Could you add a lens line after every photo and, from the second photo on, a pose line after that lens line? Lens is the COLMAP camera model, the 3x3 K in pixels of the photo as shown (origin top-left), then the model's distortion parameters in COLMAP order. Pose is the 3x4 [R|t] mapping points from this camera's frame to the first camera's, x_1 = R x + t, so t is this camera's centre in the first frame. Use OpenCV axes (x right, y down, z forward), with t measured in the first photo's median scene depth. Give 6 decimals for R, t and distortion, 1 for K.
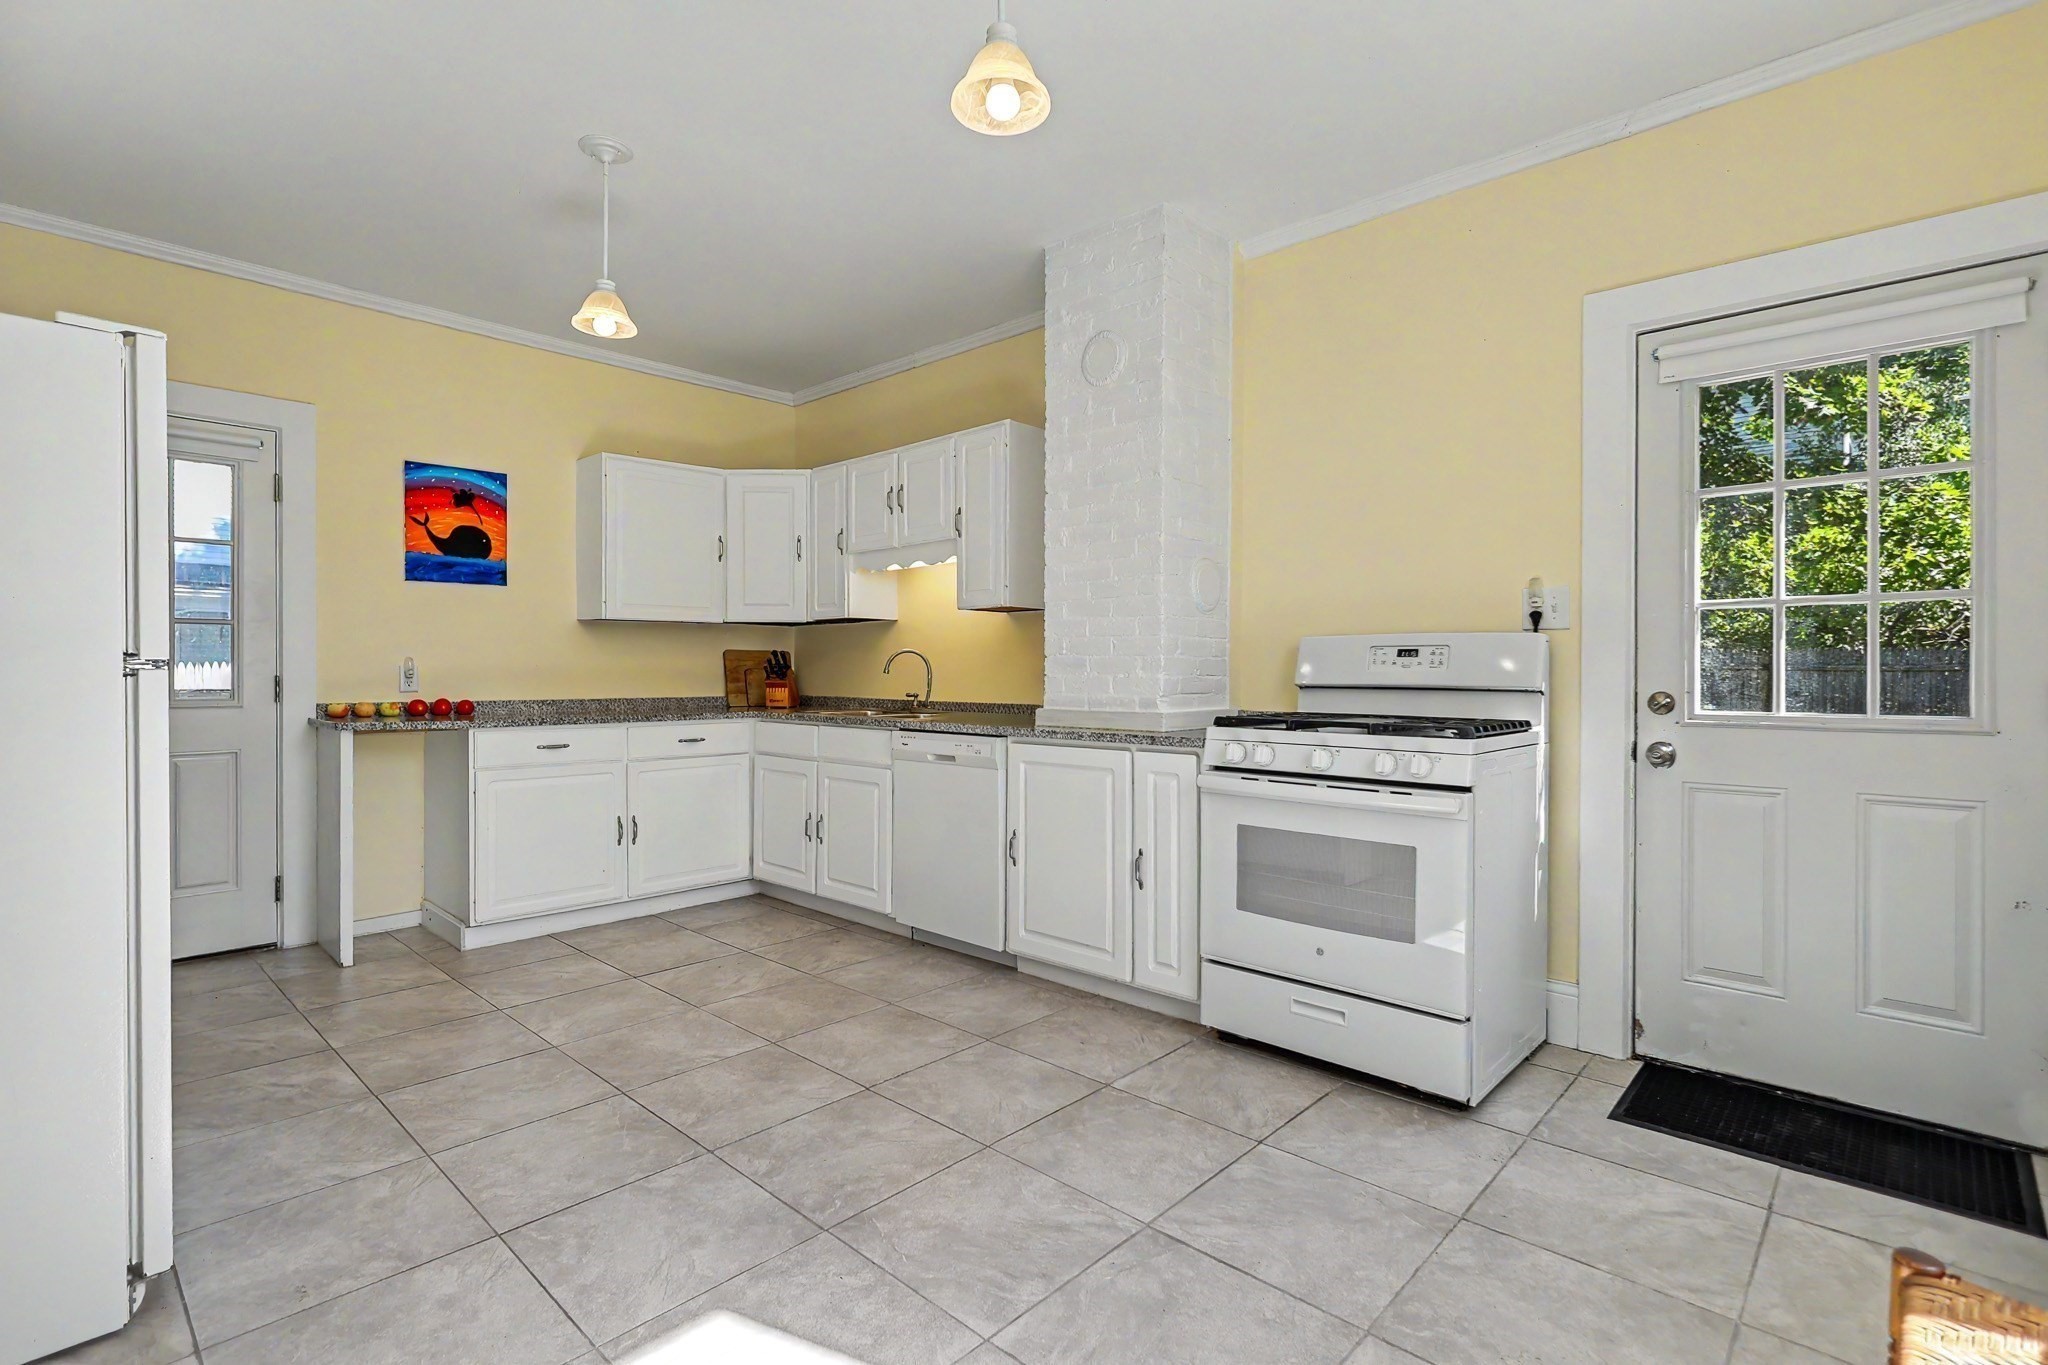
lens RADIAL K [[977.3, 0, 1024.0], [0, 977.3, 682.5], [0, 0, 1]] dist [-0.008972, 0.000246]
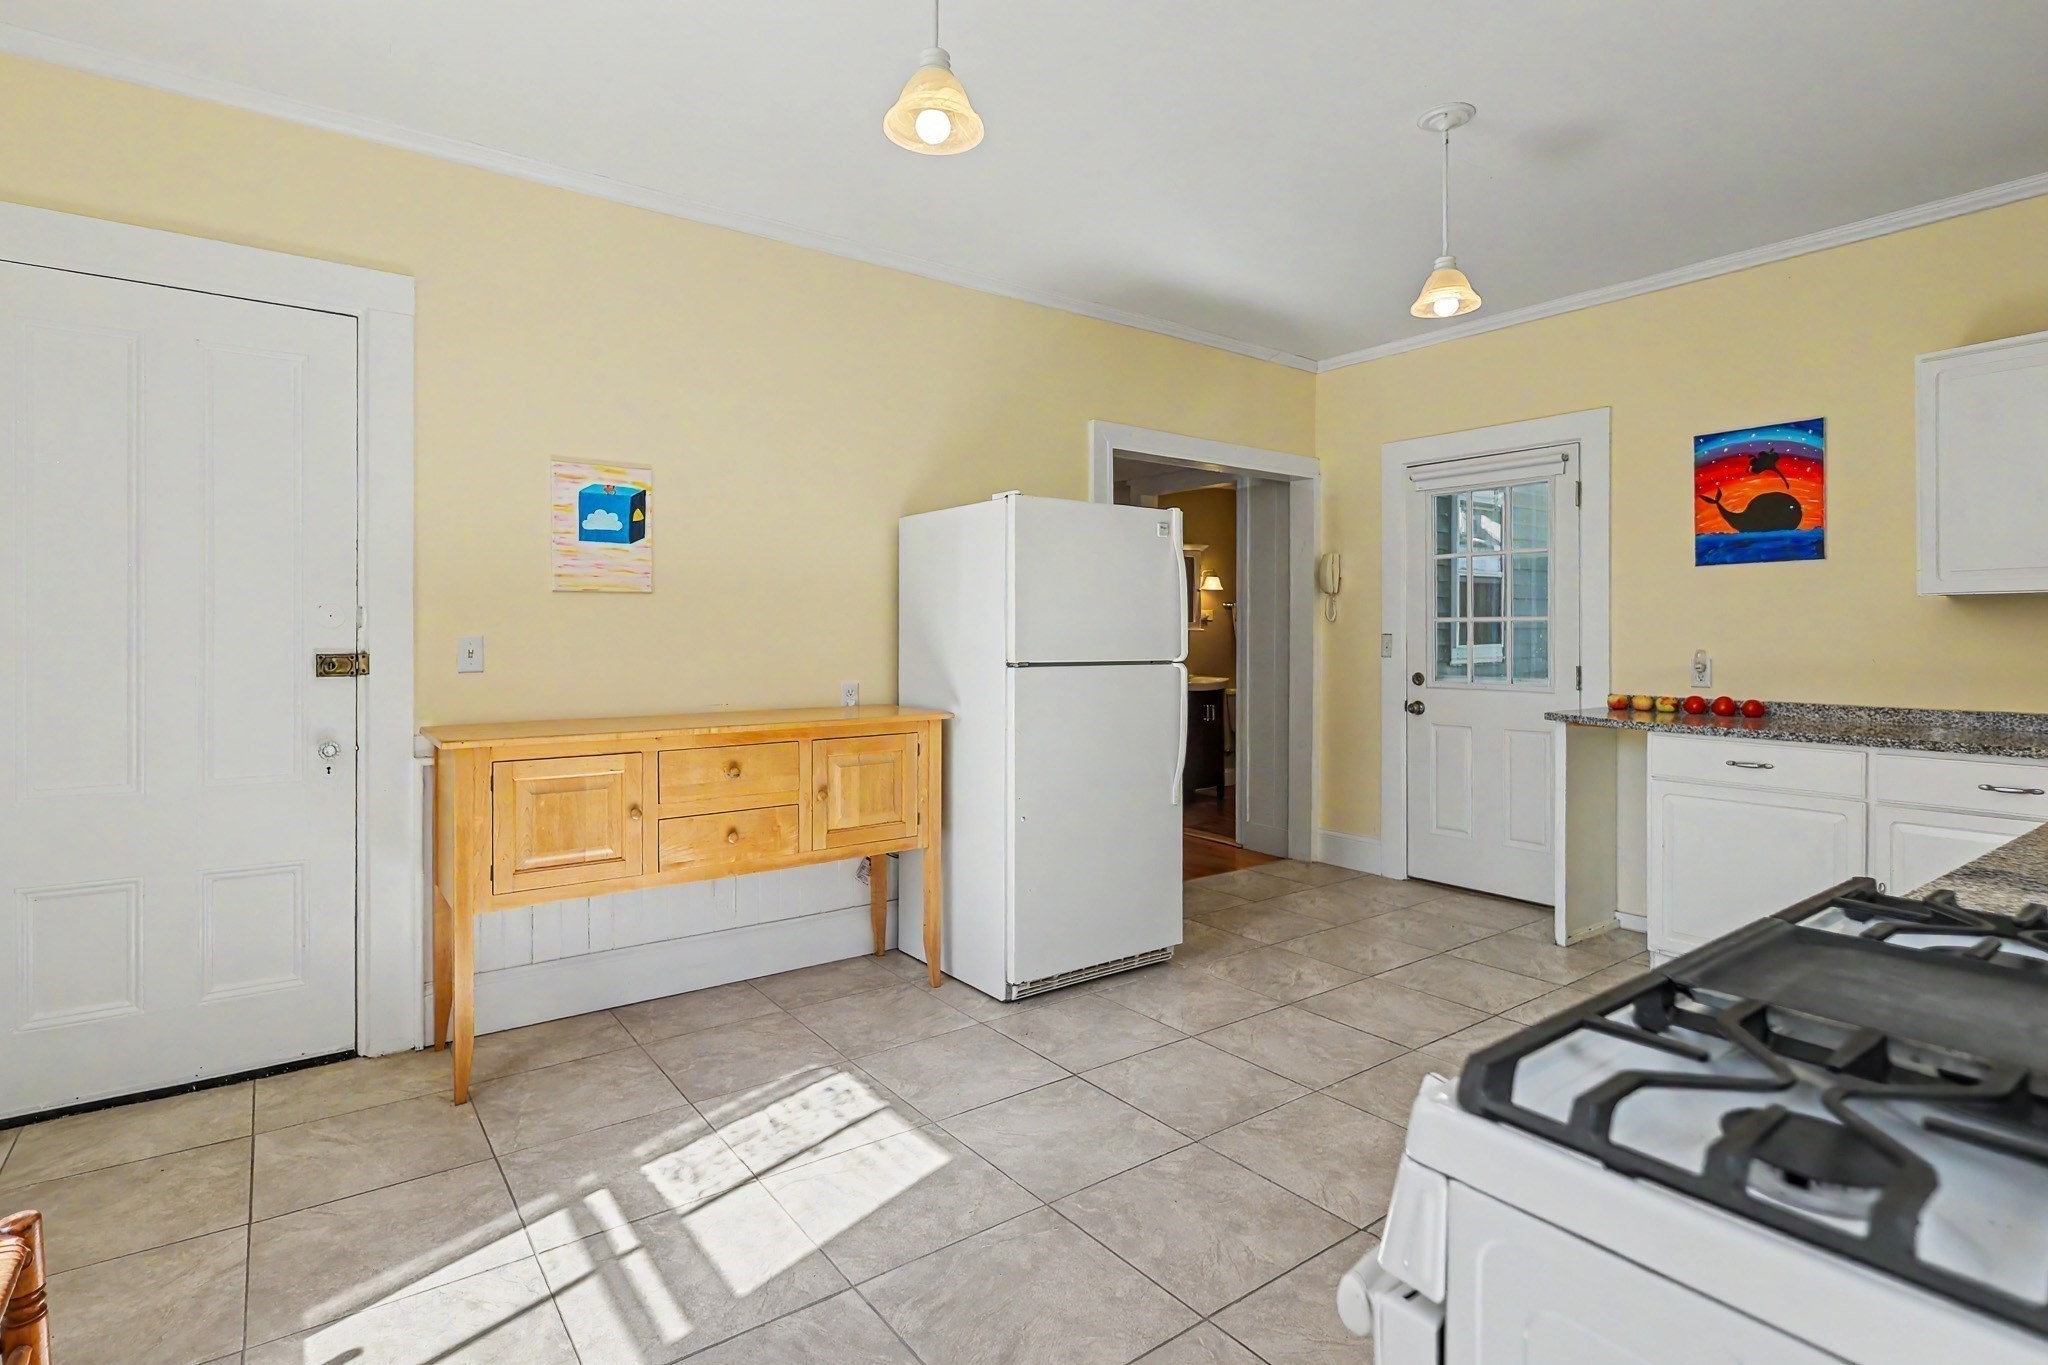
lens RADIAL K [[993.6, 0, 1008.8], [0, 993.6, 644.3], [0, 0, 1]] dist [-0.005111, 0.000515]
pose [[-0.188862, 0.006668, -0.981981, 0.447617], [-0.012432, 0.999881, 0.009180, -0.034374], [0.981925, 0.013942, -0.188756, 0.589060]]
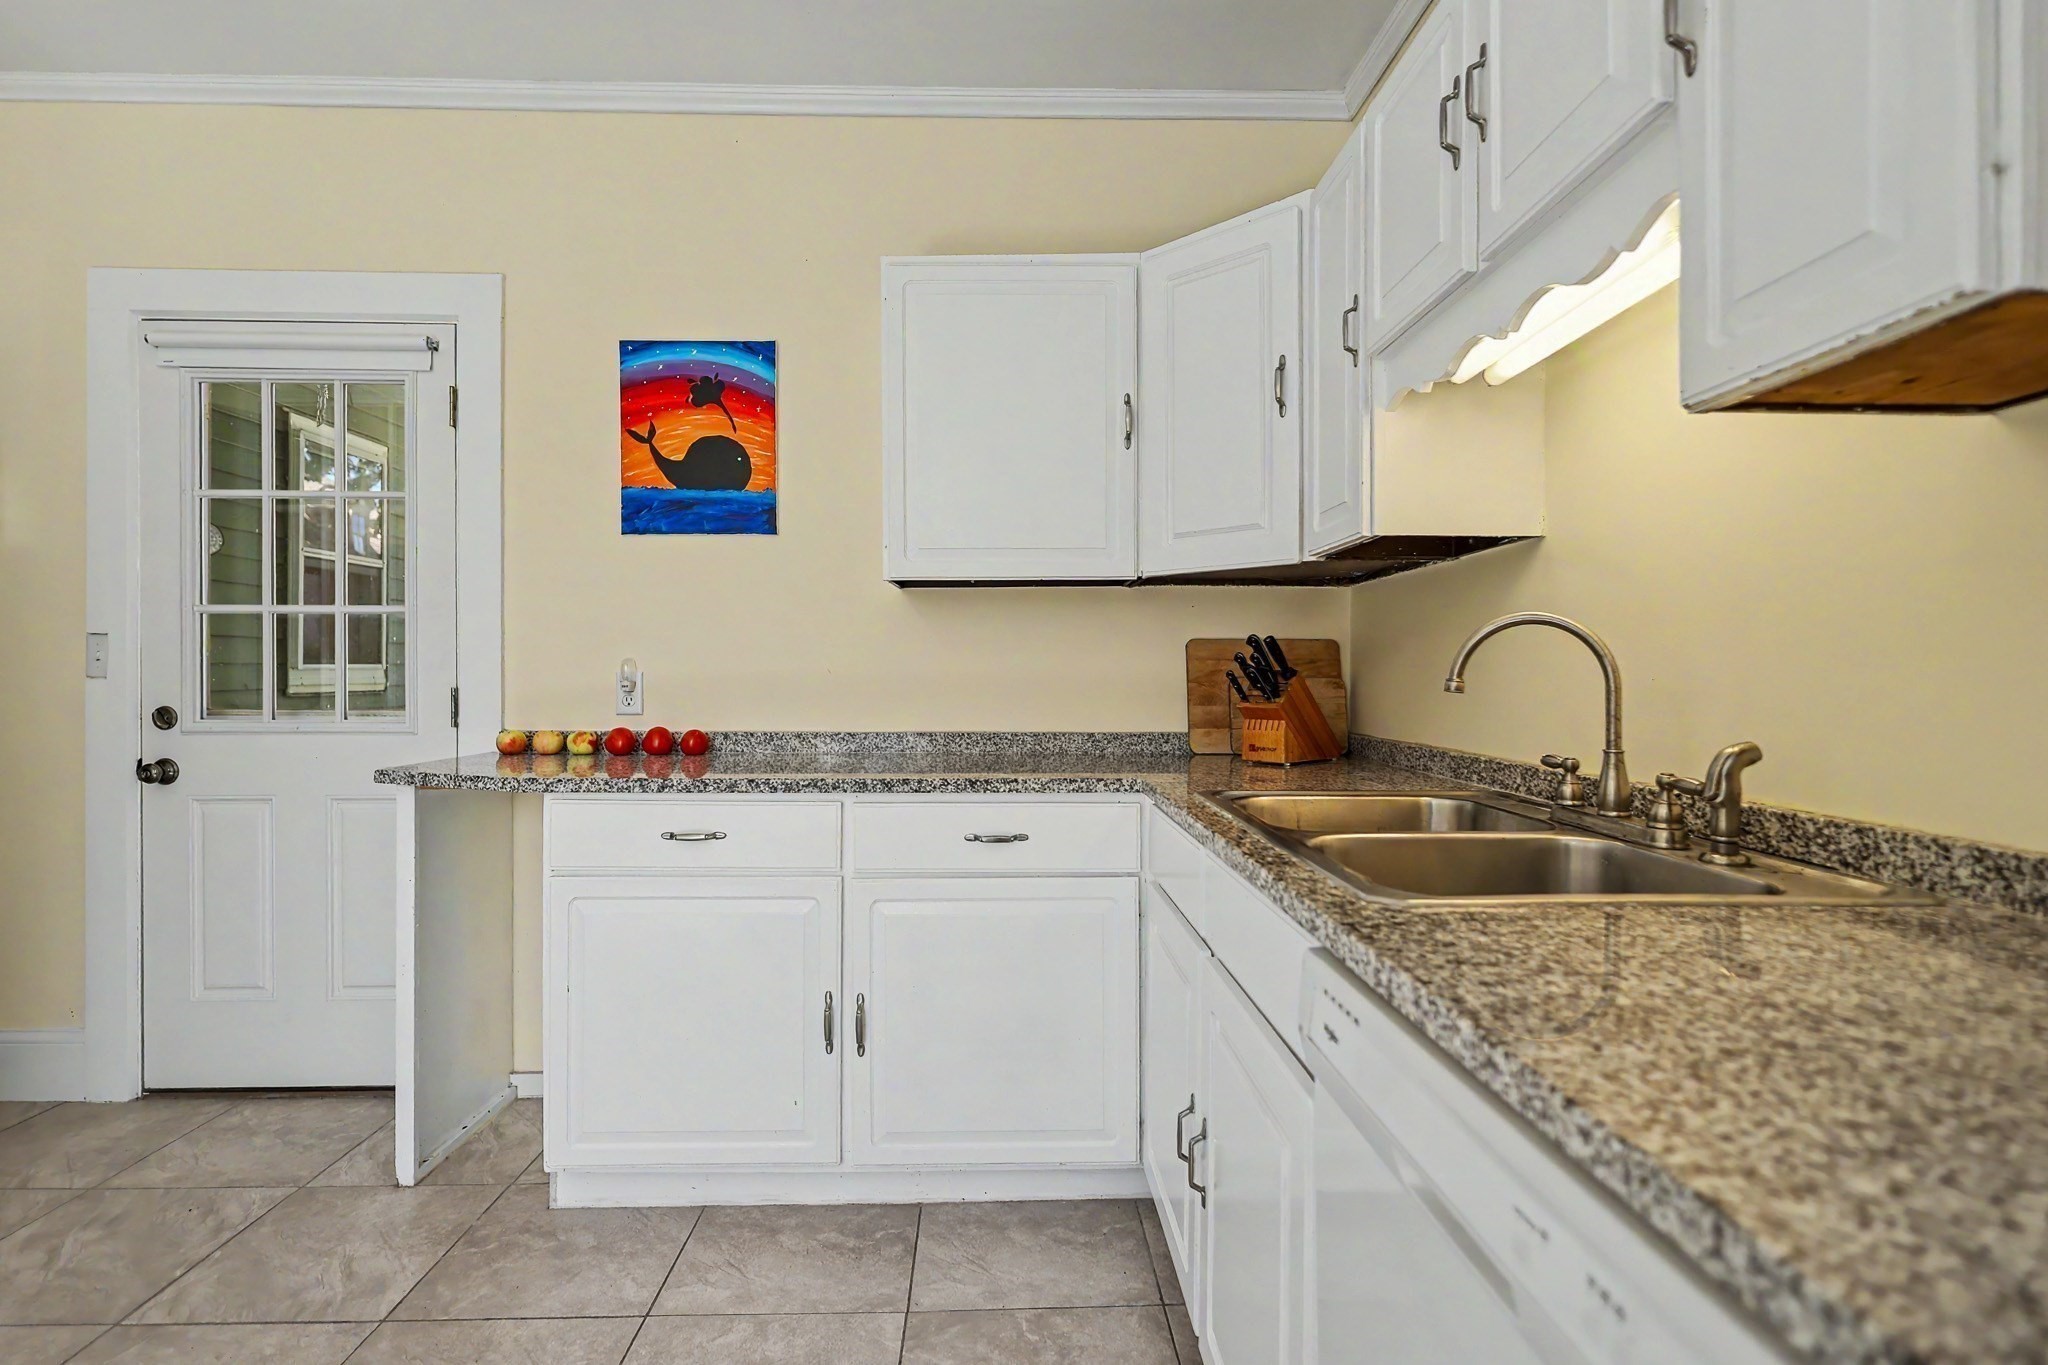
lens RADIAL K [[983.4, 0, 1012.5], [0, 983.4, 672.4], [0, 0, 1]] dist [-0.002386, 0.000110]
pose [[0.700663, -0.002541, -0.713488, -0.017401], [-0.009385, 0.999874, -0.012777, -0.012499], [0.713431, 0.015648, 0.700551, 0.809070]]
